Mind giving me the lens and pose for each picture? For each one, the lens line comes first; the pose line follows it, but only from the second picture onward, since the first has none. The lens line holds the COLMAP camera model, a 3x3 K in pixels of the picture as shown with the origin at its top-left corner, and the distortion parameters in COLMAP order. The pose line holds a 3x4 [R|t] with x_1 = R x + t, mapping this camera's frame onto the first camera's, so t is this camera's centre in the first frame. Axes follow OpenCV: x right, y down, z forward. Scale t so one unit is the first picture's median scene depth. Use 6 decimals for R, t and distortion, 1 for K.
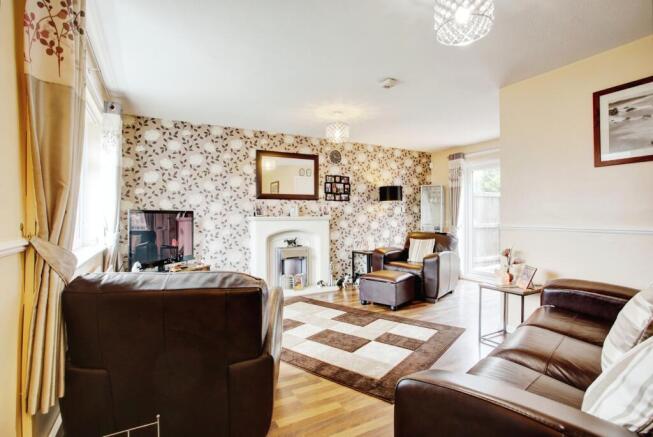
lens RADIAL K [[320.5, 0, 326.5], [0, 320.5, 218.5], [0, 0, 1]] dist [0.000601, 0.000296]
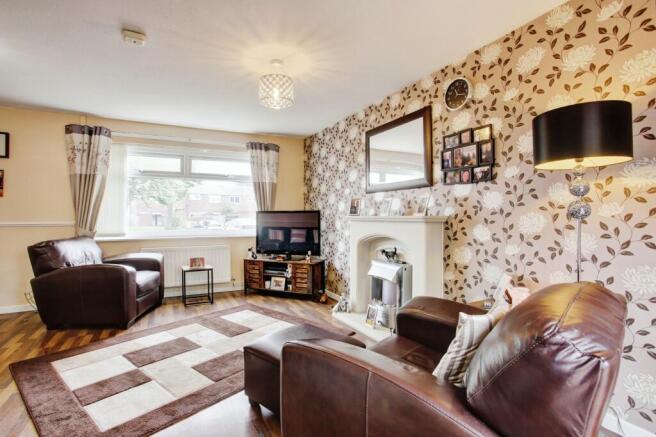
lens RADIAL K [[326.6, 0, 328.0], [0, 326.6, 218.5], [0, 0, 1]] dist [-0.001656, 0.000157]
pose [[-0.013917, 0.006947, -0.999879, 0.533973], [-0.013512, 0.999883, 0.007135, -0.003460], [0.999812, 0.013610, -0.013822, 0.826259]]
